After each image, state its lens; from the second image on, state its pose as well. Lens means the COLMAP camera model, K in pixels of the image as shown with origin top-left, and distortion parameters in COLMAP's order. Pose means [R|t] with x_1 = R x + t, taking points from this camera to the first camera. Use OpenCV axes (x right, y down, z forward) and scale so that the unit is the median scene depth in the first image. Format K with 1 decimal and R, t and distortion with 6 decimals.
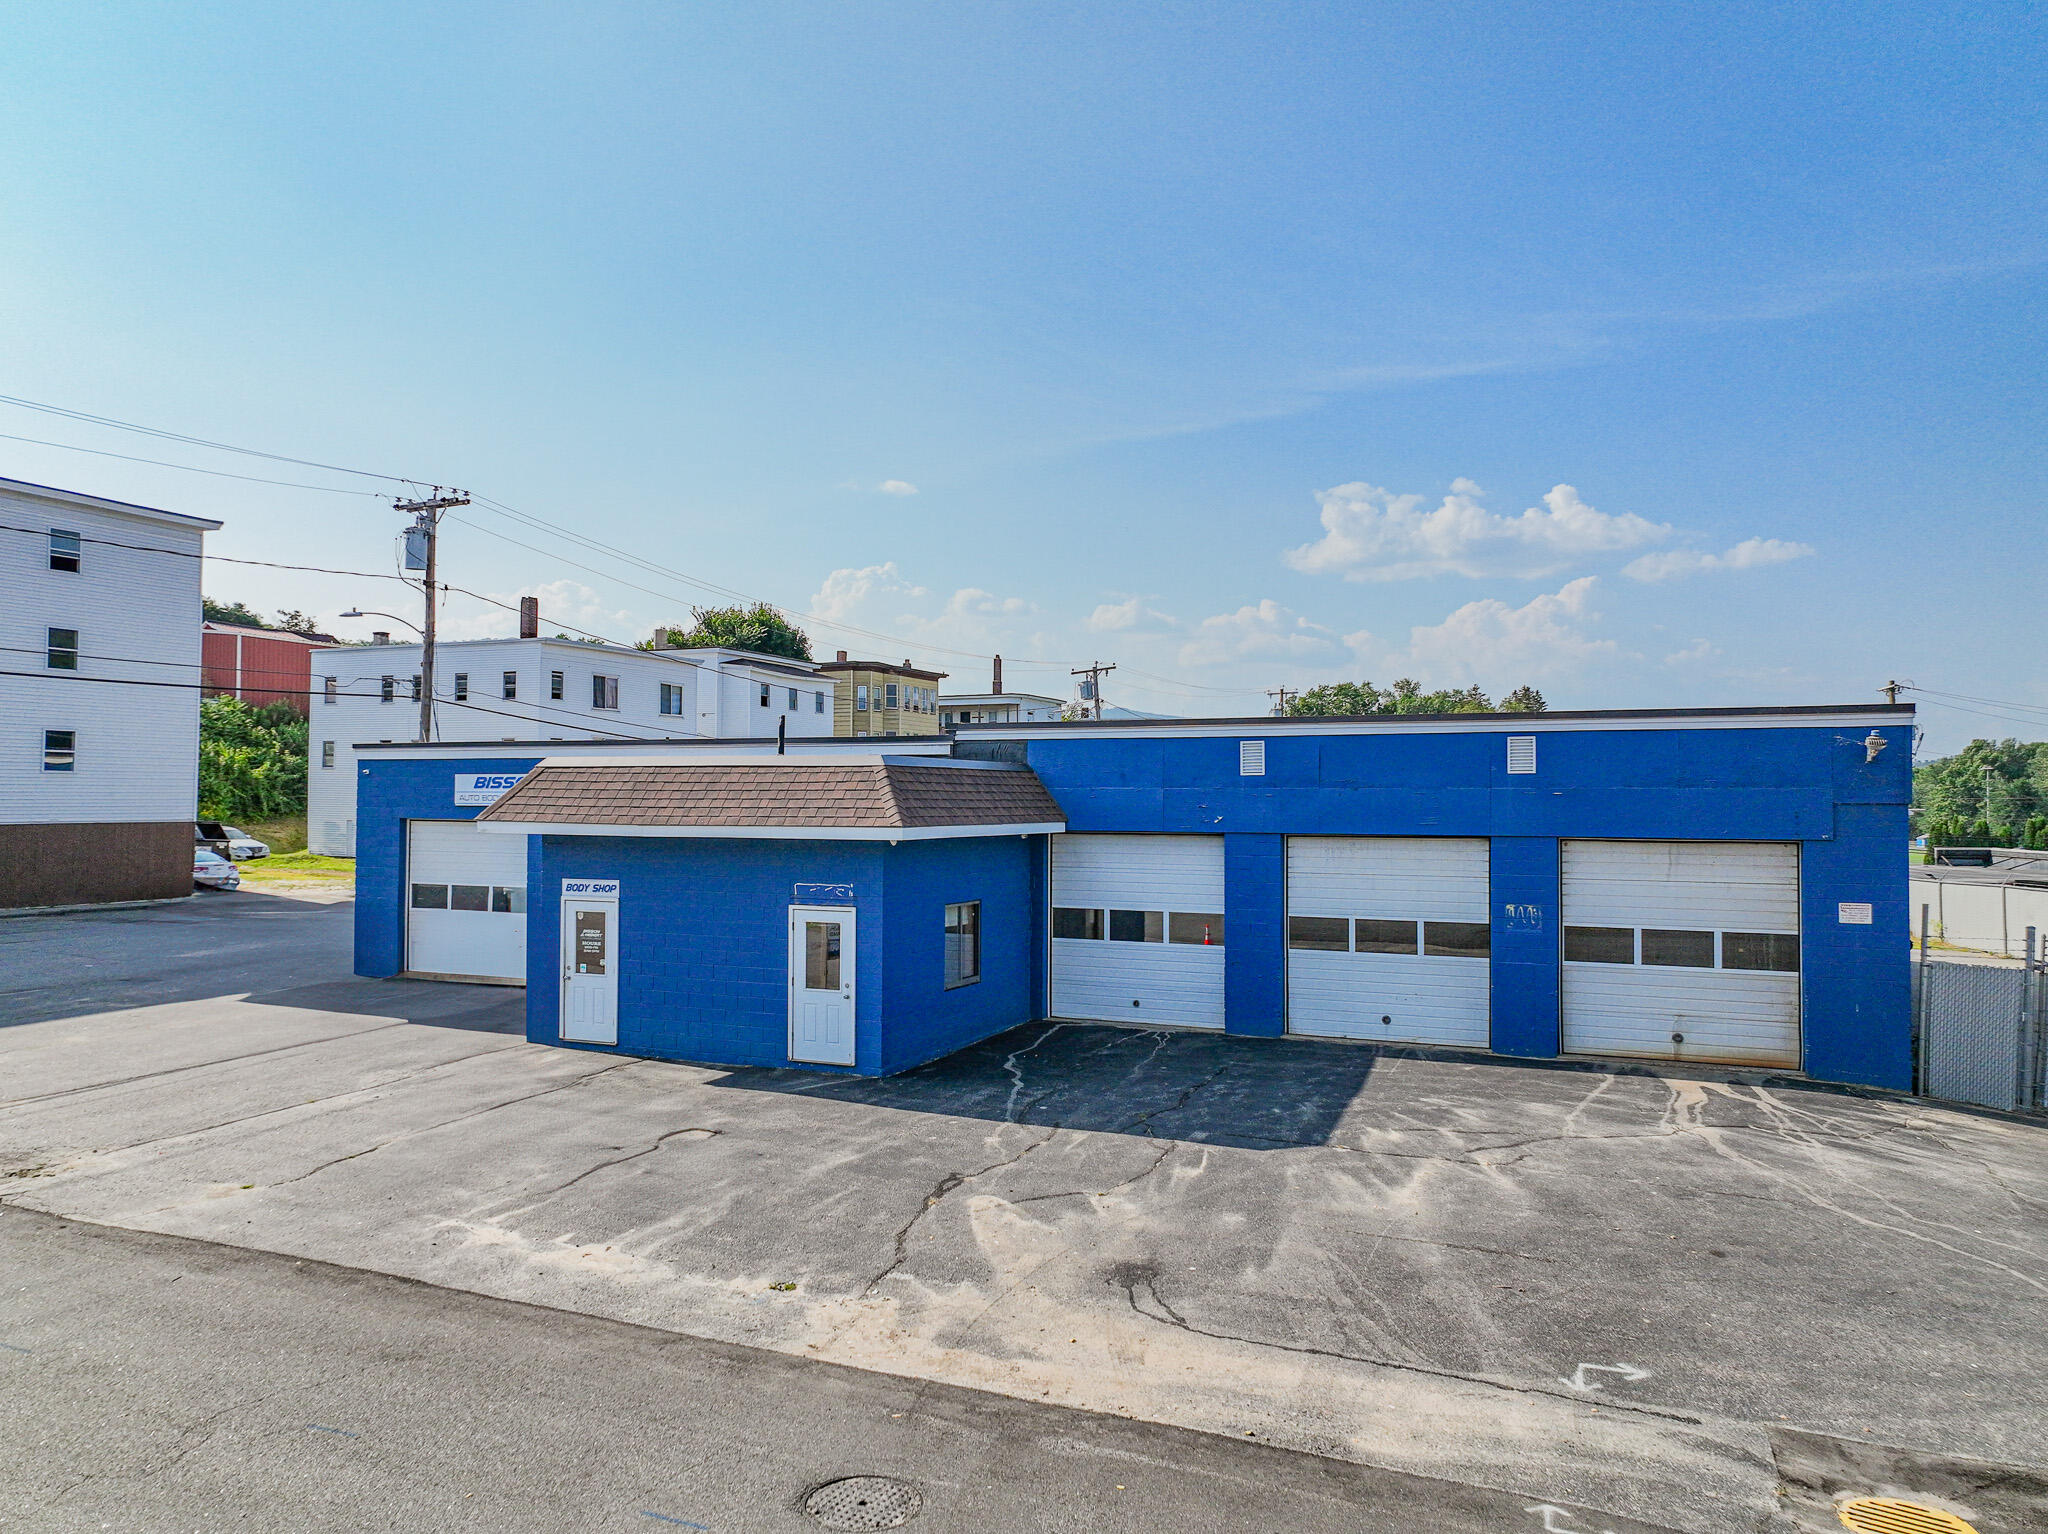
lens RADIAL K [[1438.5, 0, 1026.0], [0, 1438.5, 768.3], [0, 0, 1]] dist [-0.001493, 0.021808]
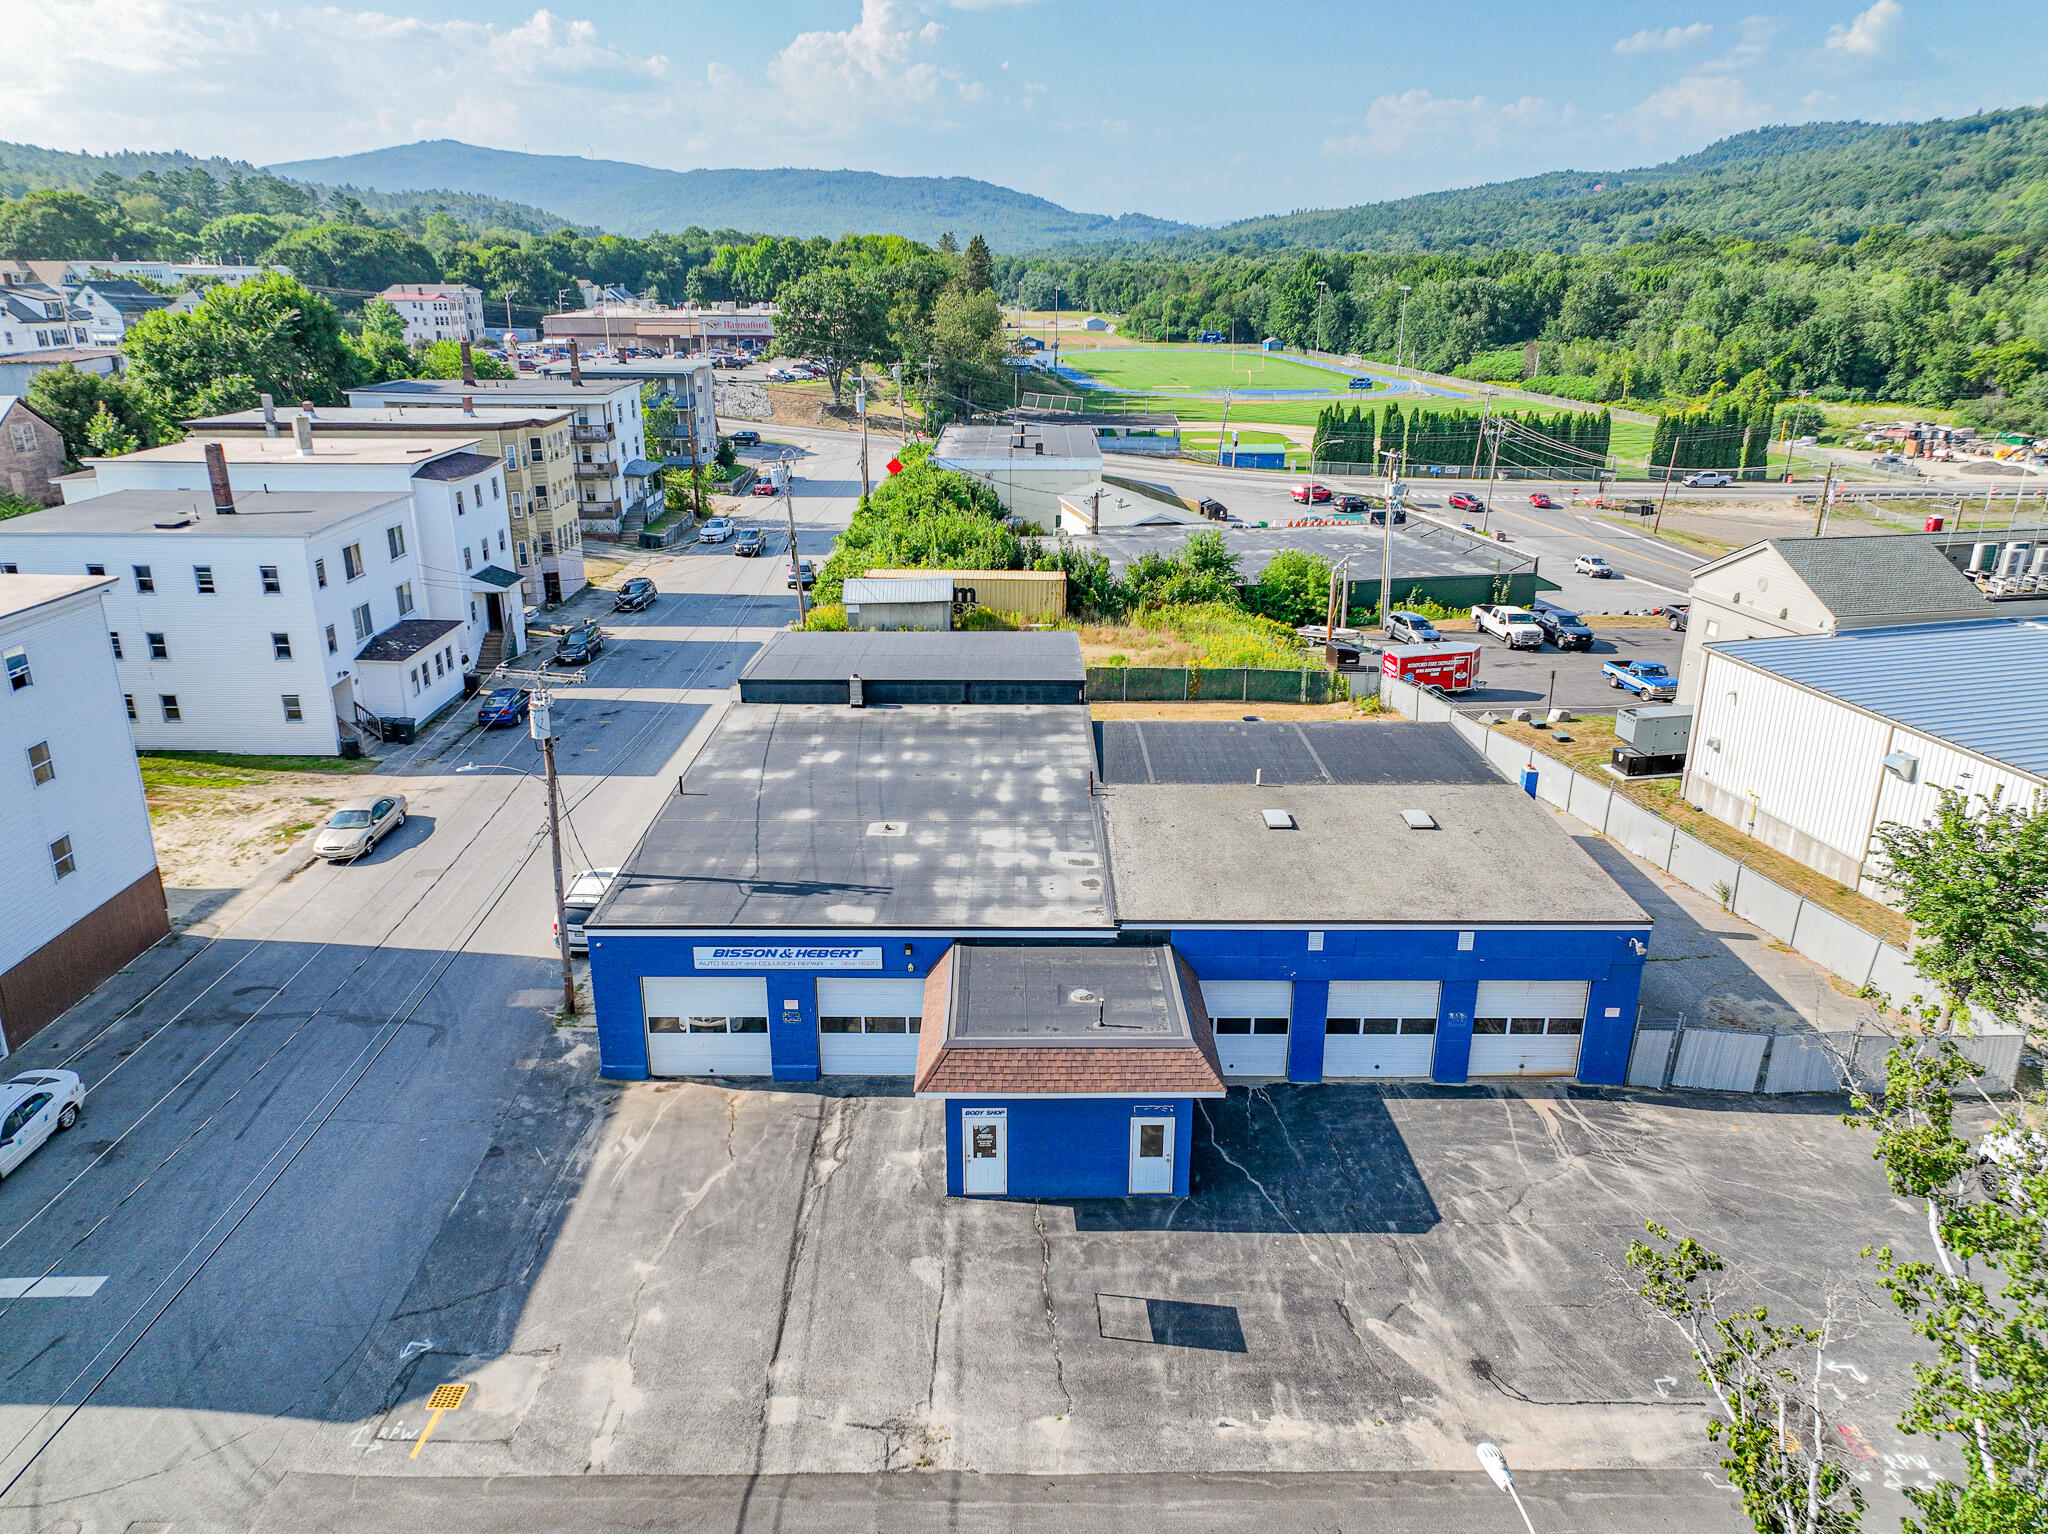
lens RADIAL K [[1438.5, 0, 1026.0], [0, 1438.5, 768.3], [0, 0, 1]] dist [-0.001493, 0.021808]
pose [[0.912647, -0.141703, 0.383399, -0.825113], [-0.006107, 0.933153, 0.359428, -0.855279], [-0.408702, -0.330373, 0.850774, -0.255409]]
